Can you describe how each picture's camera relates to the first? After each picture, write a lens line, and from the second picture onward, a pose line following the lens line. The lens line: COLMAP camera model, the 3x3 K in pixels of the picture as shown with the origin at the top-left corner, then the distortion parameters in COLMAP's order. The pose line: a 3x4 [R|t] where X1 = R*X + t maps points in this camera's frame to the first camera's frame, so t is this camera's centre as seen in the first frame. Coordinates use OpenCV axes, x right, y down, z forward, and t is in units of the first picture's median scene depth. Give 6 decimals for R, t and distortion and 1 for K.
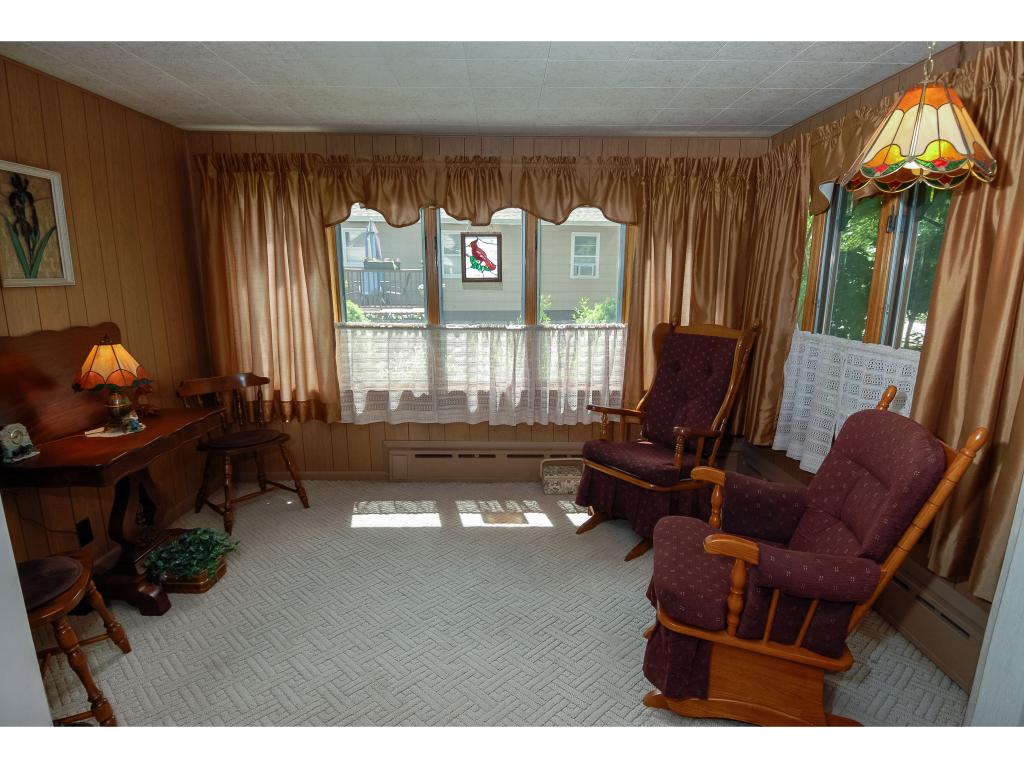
lens RADIAL K [[535.9, 0, 512.5], [0, 535.9, 390.1], [0, 0, 1]] dist [0.066308, -0.060955]
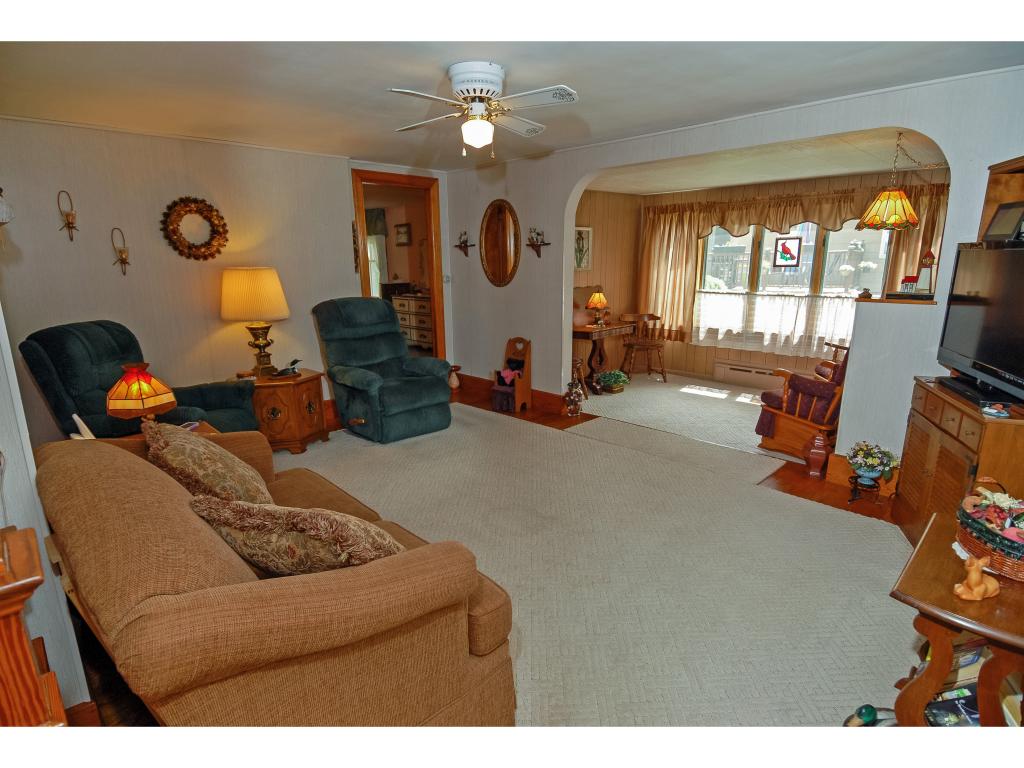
lens RADIAL K [[535.9, 0, 512.5], [0, 535.9, 390.1], [0, 0, 1]] dist [0.066308, -0.060955]
pose [[0.703859, 0.160221, -0.692035, 0.575833], [-0.135845, 0.986610, 0.090256, 0.136446], [0.697229, 0.030481, 0.716200, -0.777735]]
